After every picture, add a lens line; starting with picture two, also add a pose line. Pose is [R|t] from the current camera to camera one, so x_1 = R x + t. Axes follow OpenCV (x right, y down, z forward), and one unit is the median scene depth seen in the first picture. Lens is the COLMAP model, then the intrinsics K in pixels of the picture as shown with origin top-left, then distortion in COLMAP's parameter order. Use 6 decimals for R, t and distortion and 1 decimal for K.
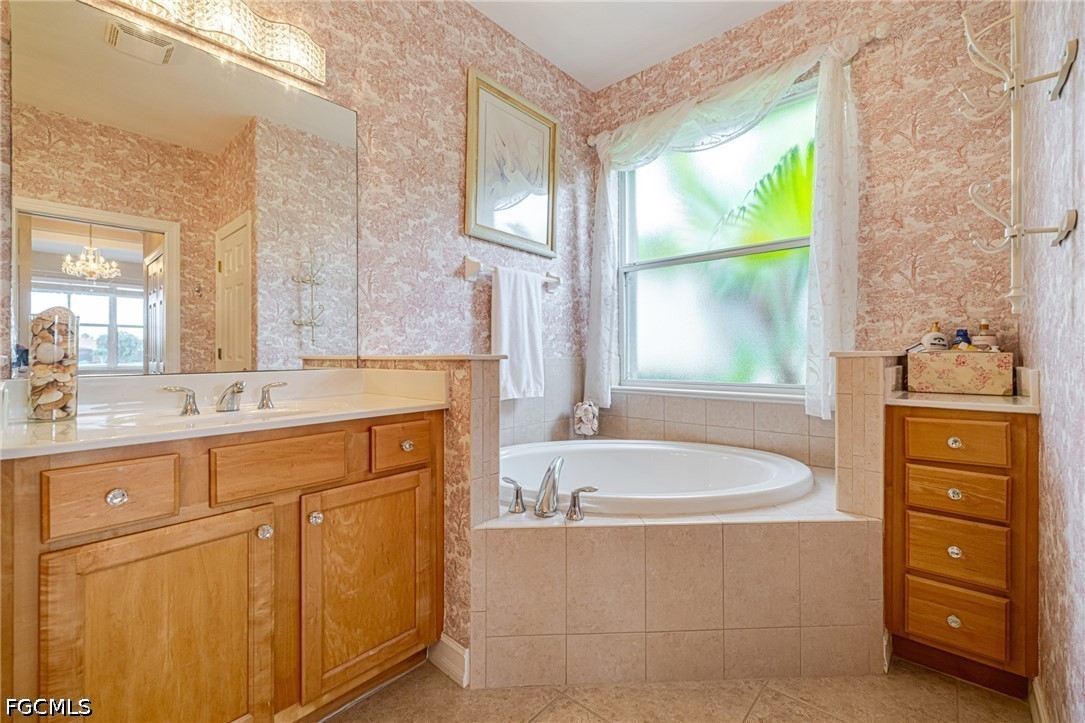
lens RADIAL K [[461.5, 0, 539.9], [0, 461.5, 356.1], [0, 0, 1]] dist [-0.001009, 0.000657]
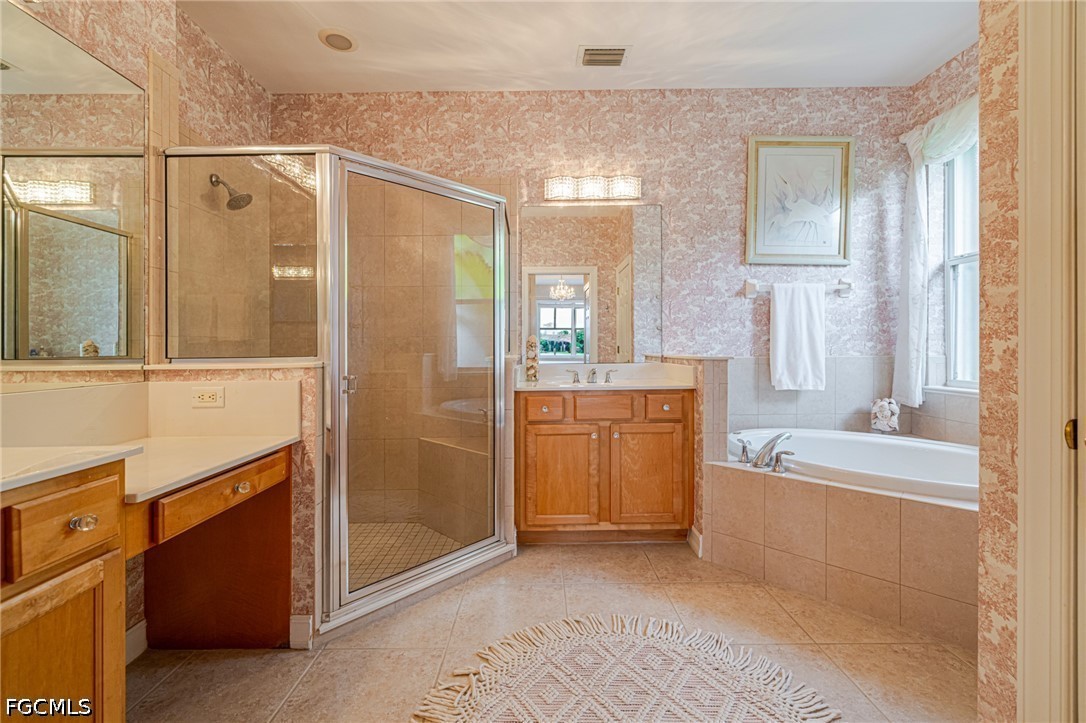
lens RADIAL K [[461.9, 0, 544.0], [0, 461.9, 352.4], [0, 0, 1]] dist [-0.001009, 0.000657]
pose [[0.678099, 0.007314, -0.734934, 0.413918], [0.001434, 0.999935, 0.011275, -0.022527], [0.734969, -0.008699, 0.678045, -0.325123]]
